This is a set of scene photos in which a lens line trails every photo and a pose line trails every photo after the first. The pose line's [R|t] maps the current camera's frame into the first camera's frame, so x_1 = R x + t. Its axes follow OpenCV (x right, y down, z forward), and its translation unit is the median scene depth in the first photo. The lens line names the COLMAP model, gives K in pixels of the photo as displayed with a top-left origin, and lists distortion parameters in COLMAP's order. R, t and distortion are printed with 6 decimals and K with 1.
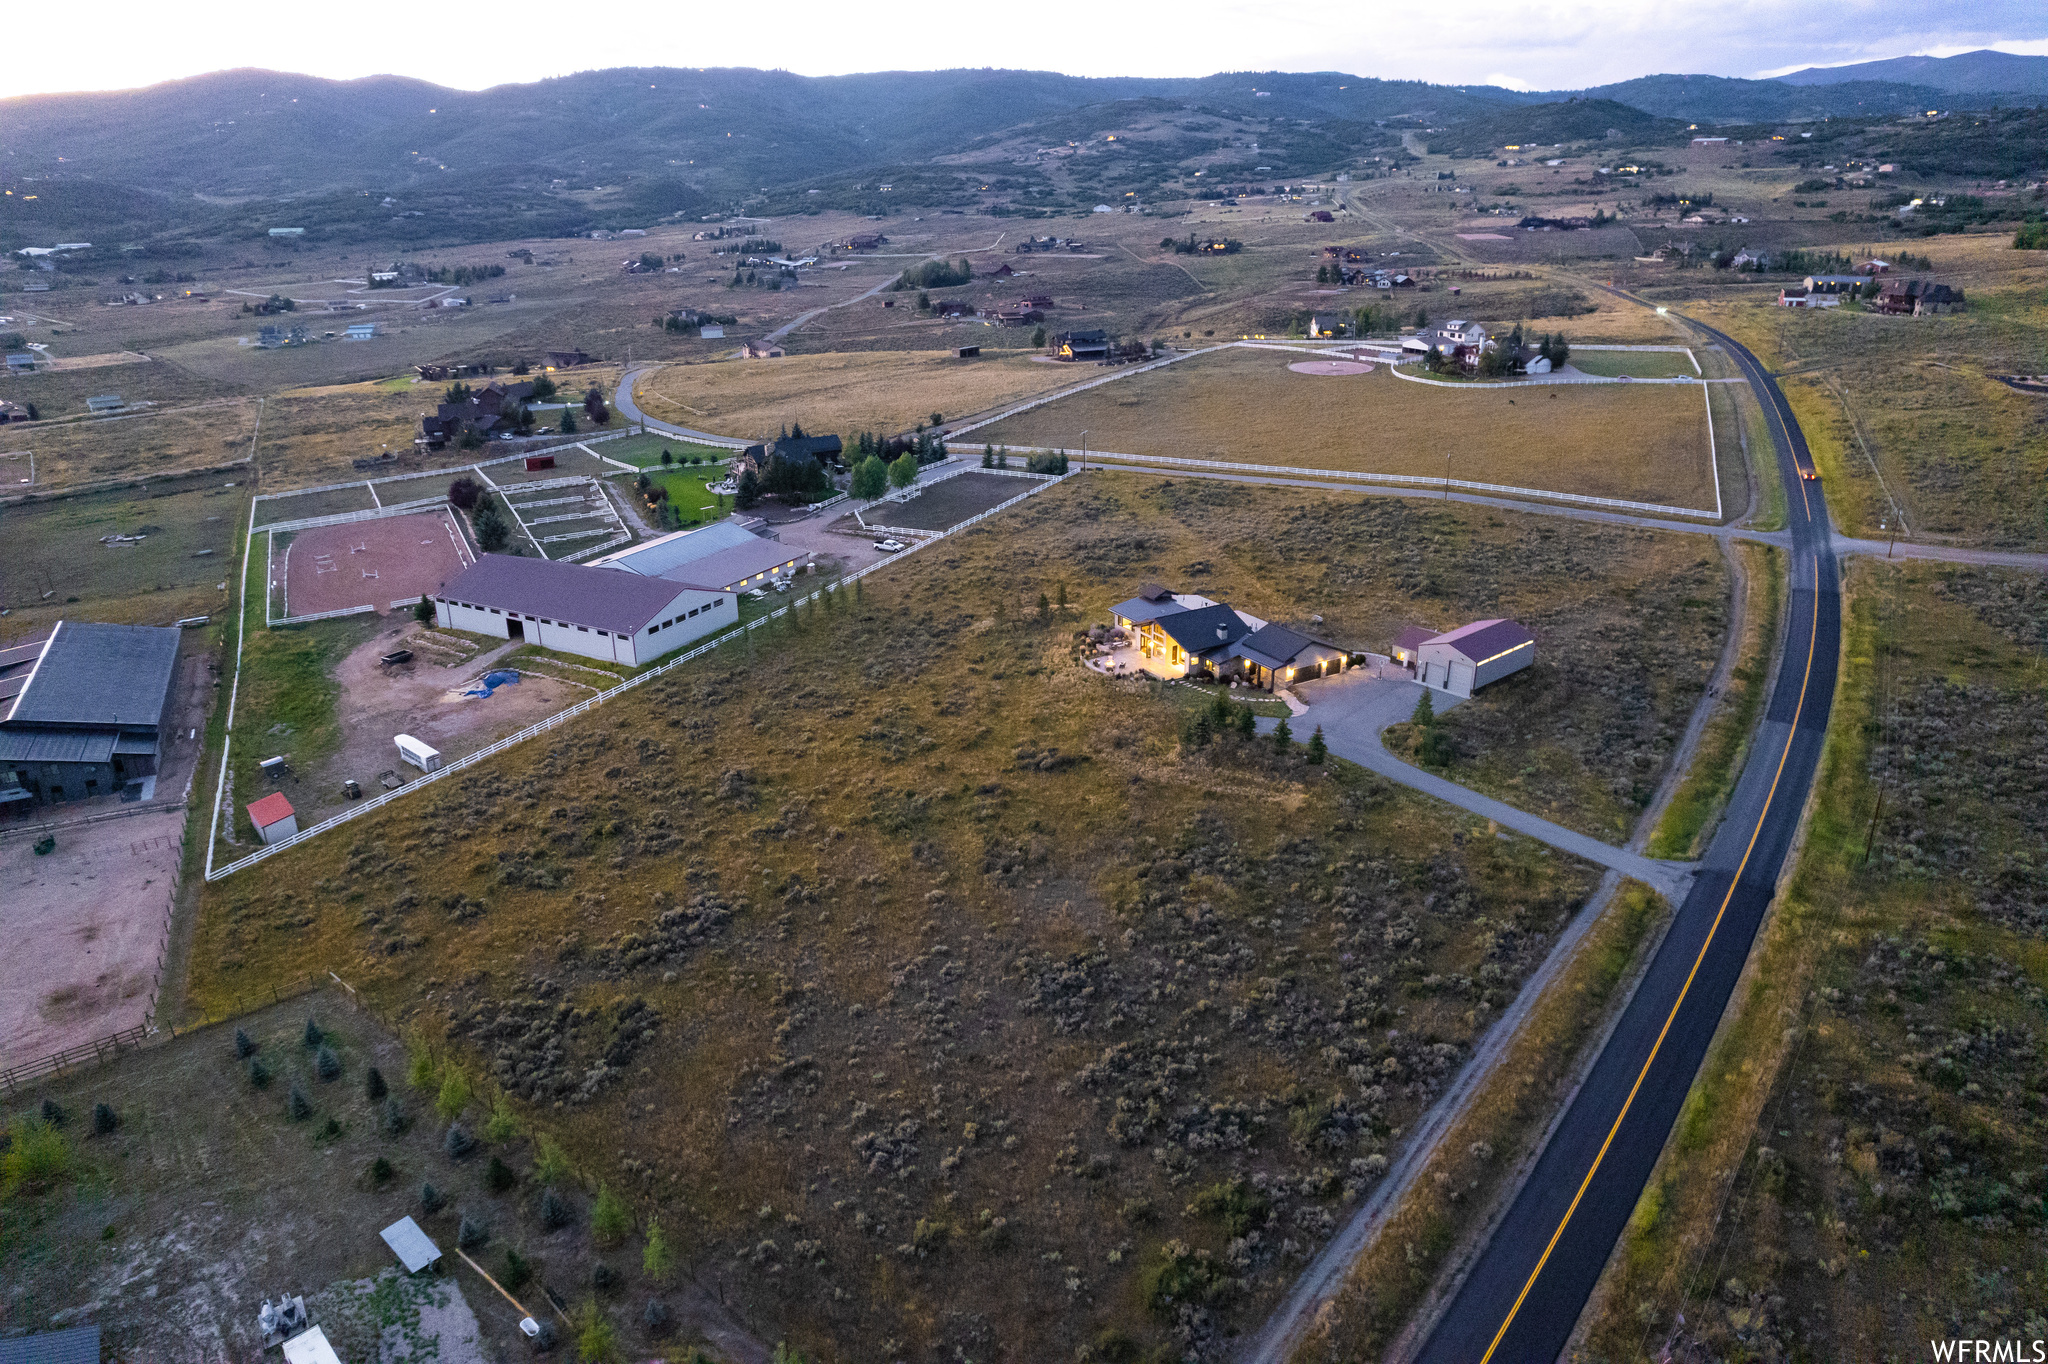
lens RADIAL K [[1341.1, 0, 1025.6], [0, 1341.1, 641.1], [0, 0, 1]] dist [-0.087092, 0.078672]
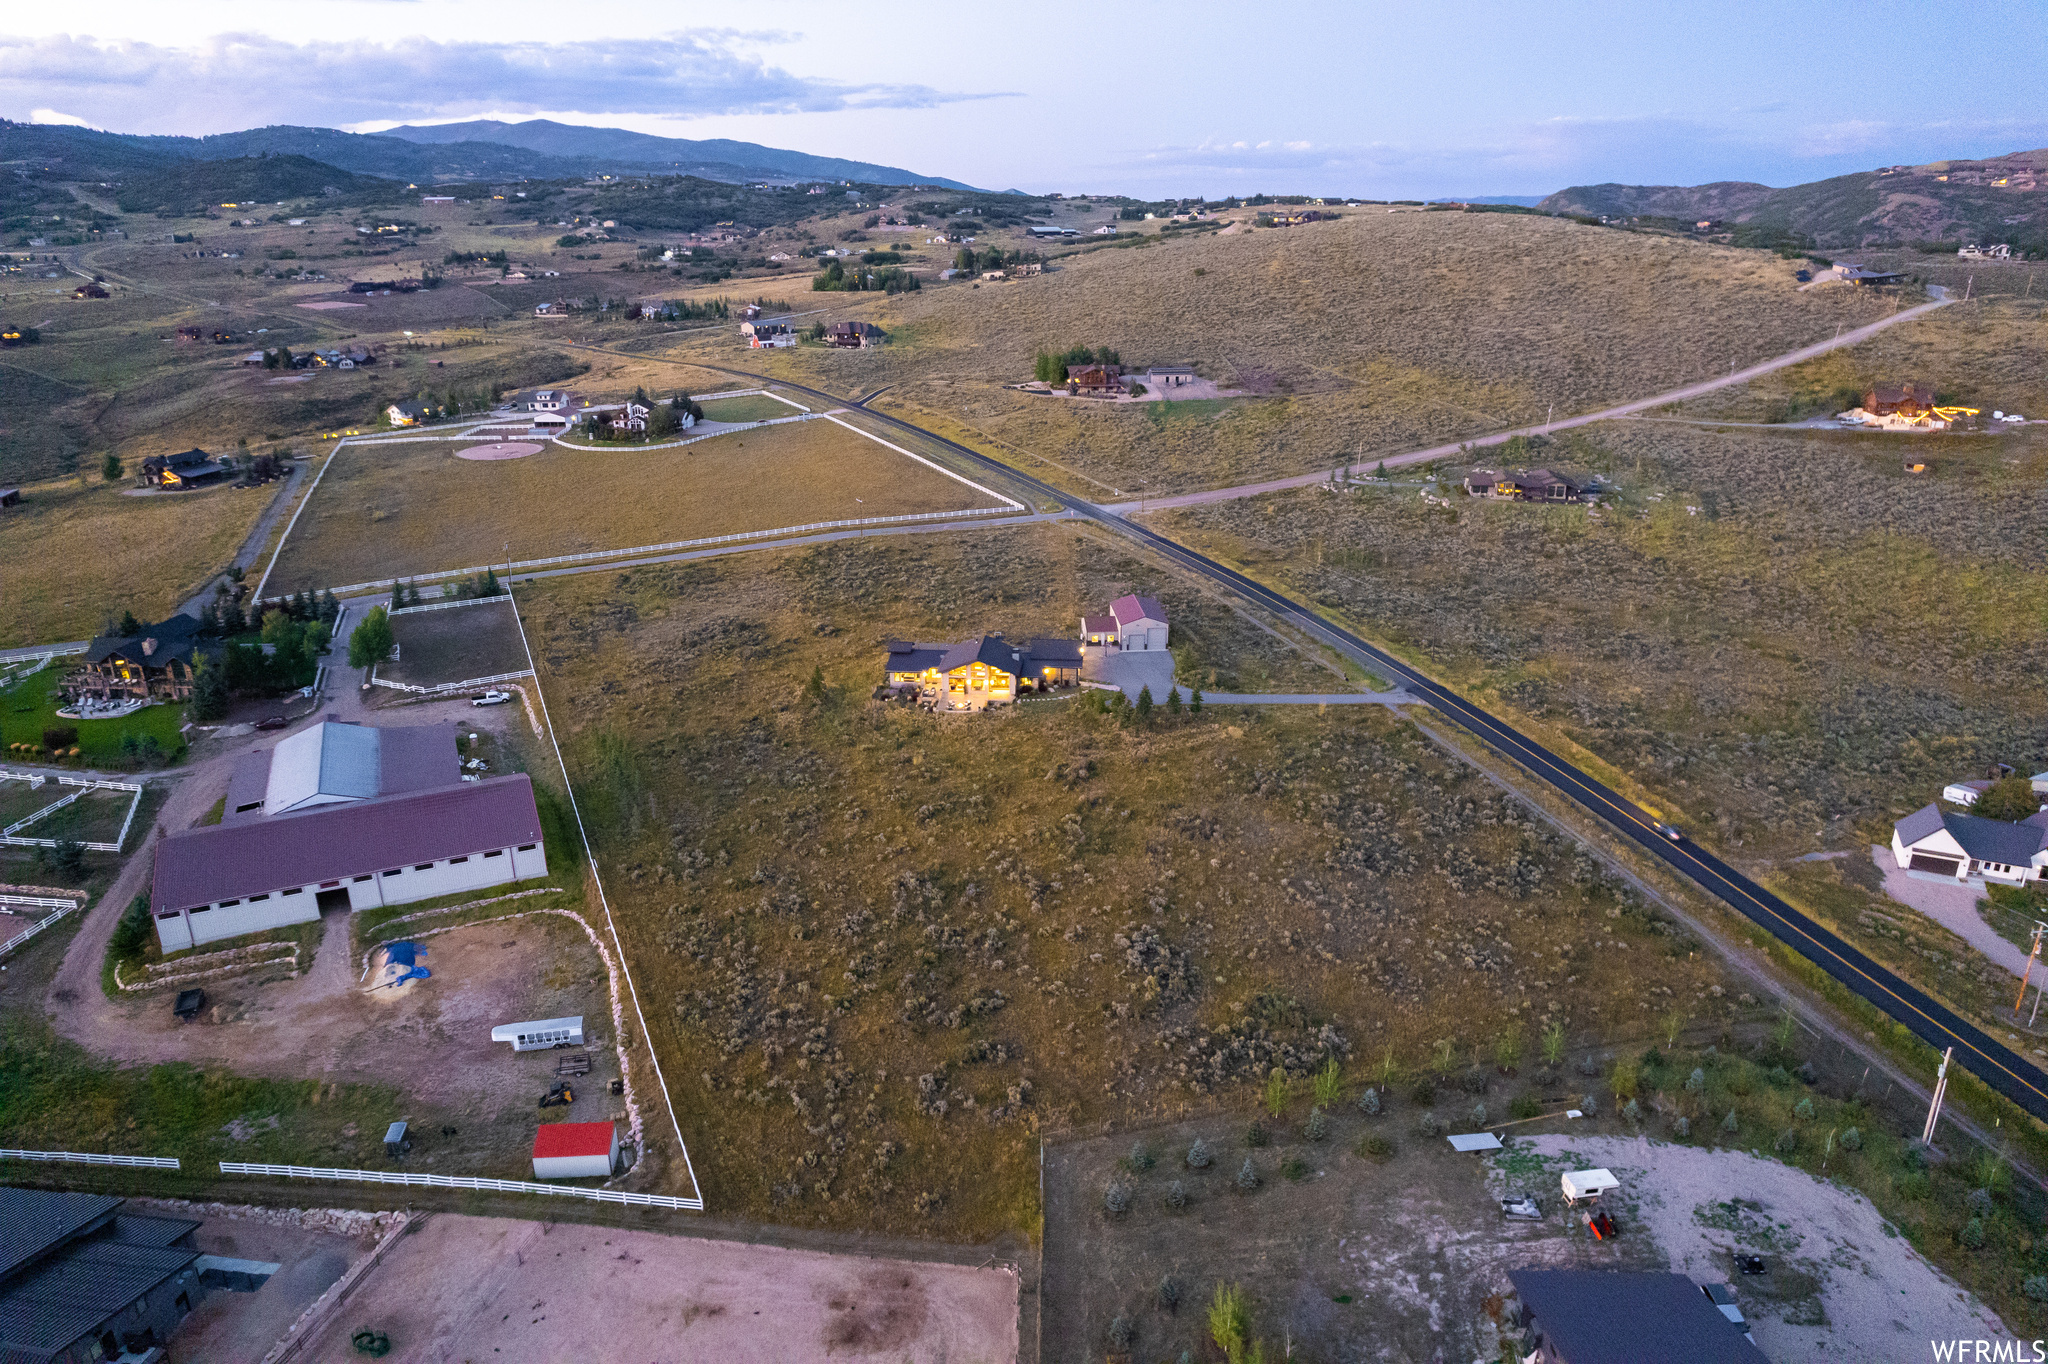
lens RADIAL K [[1311.2, 0, 1024.0], [0, 1311.2, 682.0], [0, 0, 1]] dist [-0.091484, 0.089743]
pose [[0.593229, -0.270255, 0.758315, -0.331596], [0.268484, 0.954455, 0.130123, -0.059196], [-0.758944, 0.126402, 0.638770, 0.090831]]
